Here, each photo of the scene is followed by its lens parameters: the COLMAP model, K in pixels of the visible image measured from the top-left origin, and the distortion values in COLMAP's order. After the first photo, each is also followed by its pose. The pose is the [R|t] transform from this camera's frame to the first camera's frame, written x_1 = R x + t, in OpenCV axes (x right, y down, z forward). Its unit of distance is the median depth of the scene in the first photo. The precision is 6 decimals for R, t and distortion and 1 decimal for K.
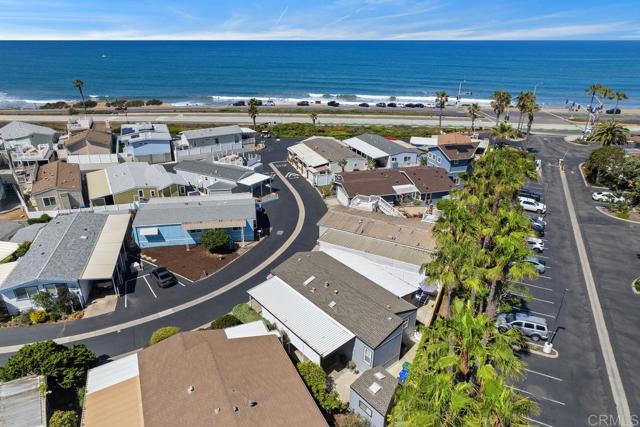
lens RADIAL K [[411.4, 0, 315.1], [0, 411.4, 219.6], [0, 0, 1]] dist [-0.039386, 0.010121]
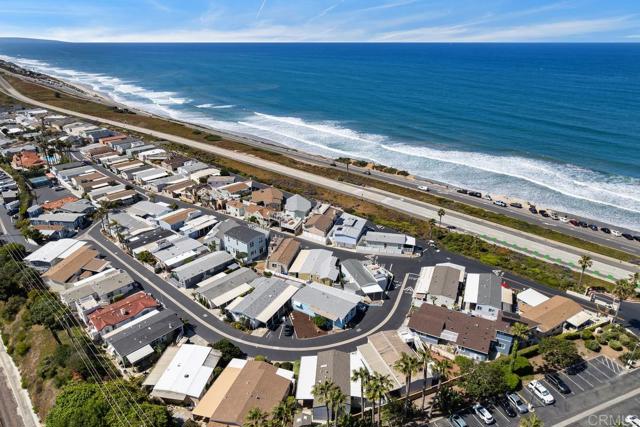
lens RADIAL K [[411.4, 0, 317.7], [0, 411.4, 216.0], [0, 0, 1]] dist [-0.039386, 0.010121]
pose [[0.736593, 0.266943, -0.621427, 0.613702], [-0.283399, 0.956082, 0.074779, -0.424531], [0.614097, 0.121030, 0.779895, -0.433045]]
